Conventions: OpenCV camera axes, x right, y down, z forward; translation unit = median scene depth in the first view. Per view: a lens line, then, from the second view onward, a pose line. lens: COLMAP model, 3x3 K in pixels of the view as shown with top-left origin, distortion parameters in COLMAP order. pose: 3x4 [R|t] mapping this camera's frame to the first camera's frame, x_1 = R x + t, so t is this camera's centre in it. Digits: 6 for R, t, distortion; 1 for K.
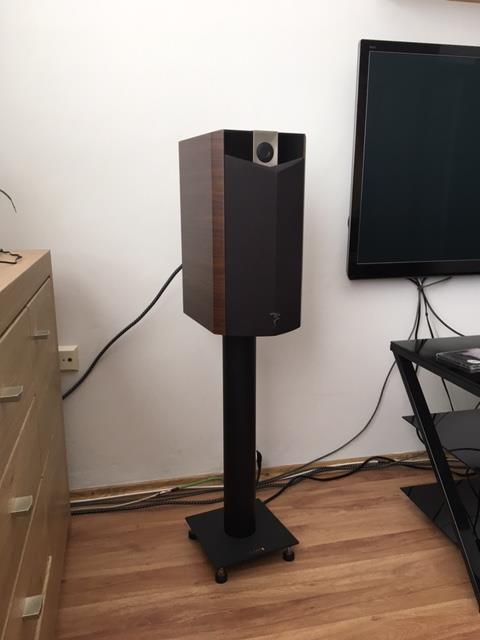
lens RADIAL K [[528.7, 0, 240.0], [0, 528.7, 320.0], [0, 0, 1]] dist [0.052841, 0.001280]
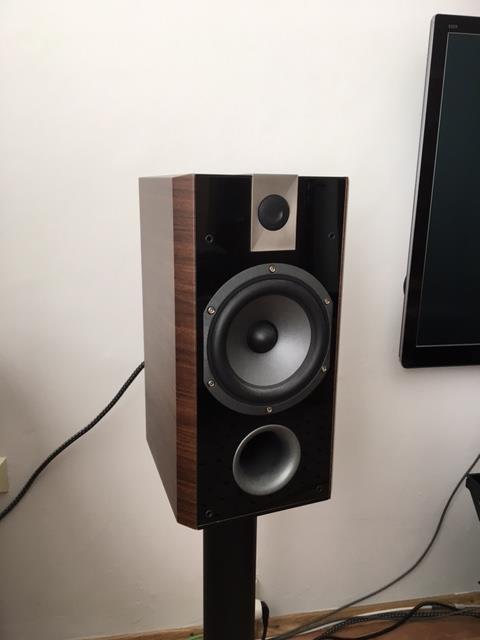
lens RADIAL K [[538.5, 0, 240.0], [0, 538.5, 320.0], [0, 0, 1]] dist [0.009111, 0.005148]
pose [[0.998440, 0.024621, -0.050109, 0.033182], [-0.023711, 0.999544, 0.018673, -0.164252], [0.050546, -0.017456, 0.998569, 0.338197]]
